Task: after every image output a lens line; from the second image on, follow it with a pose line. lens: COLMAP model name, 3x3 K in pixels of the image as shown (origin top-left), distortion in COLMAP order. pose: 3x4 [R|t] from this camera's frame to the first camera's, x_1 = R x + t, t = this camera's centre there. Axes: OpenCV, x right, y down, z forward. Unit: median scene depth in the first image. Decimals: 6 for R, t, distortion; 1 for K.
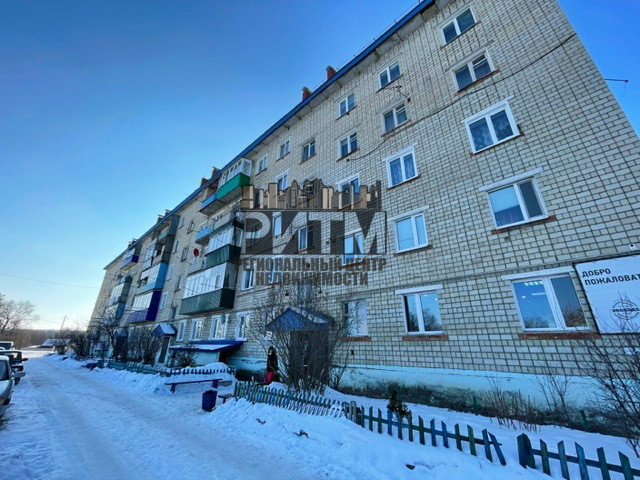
lens RADIAL K [[255.6, 0, 320.5], [0, 255.6, 226.4], [0, 0, 1]] dist [-0.000356, -0.000027]
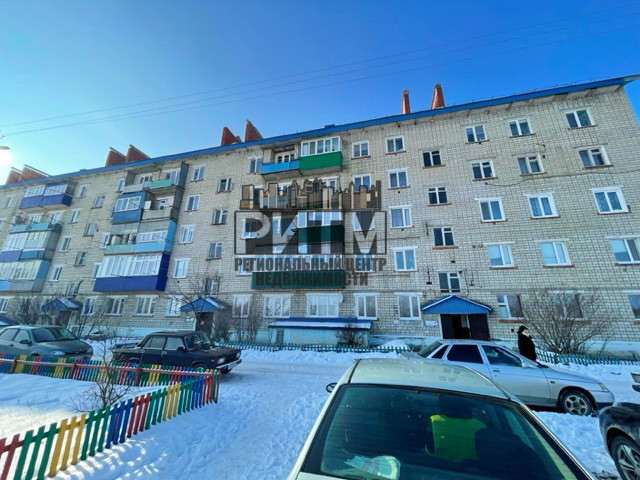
lens RADIAL K [[256.9, 0, 320.0], [0, 256.9, 240.0], [0, 0, 1]] dist [0.000659, 0.000163]
pose [[0.877123, 0.181536, 0.444634, -1.249702], [-0.222713, 0.973993, 0.041679, 0.154127], [-0.425504, -0.135583, 0.894742, 0.211171]]
